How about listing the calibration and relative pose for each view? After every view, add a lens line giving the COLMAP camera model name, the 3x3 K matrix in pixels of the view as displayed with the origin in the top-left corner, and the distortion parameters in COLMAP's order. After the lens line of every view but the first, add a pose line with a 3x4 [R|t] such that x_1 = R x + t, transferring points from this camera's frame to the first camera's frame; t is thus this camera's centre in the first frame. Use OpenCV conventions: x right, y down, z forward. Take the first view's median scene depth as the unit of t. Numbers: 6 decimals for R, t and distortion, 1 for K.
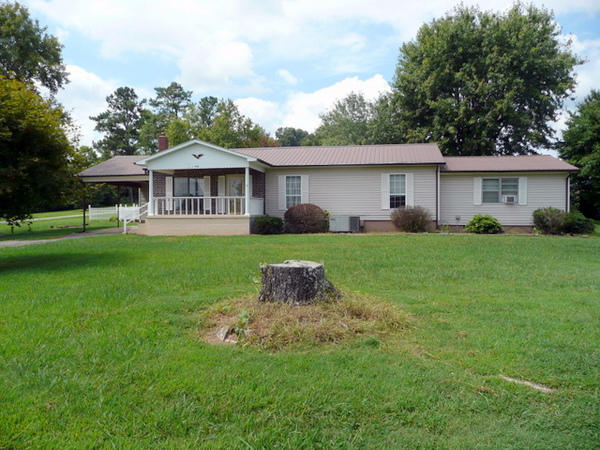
lens RADIAL K [[499.8, 0, 301.3], [0, 499.8, 223.0], [0, 0, 1]] dist [-0.014051, 0.003747]
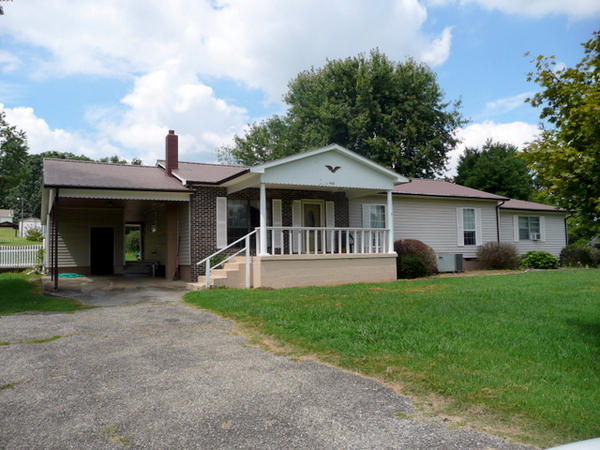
lens RADIAL K [[499.8, 0, 300.1], [0, 499.8, 225.8], [0, 0, 1]] dist [-0.014051, 0.003747]
pose [[0.774921, 0.024528, 0.631582, -0.650726], [0.024060, 0.997378, -0.068254, -0.009506], [-0.631600, 0.068088, 0.772299, 0.485507]]
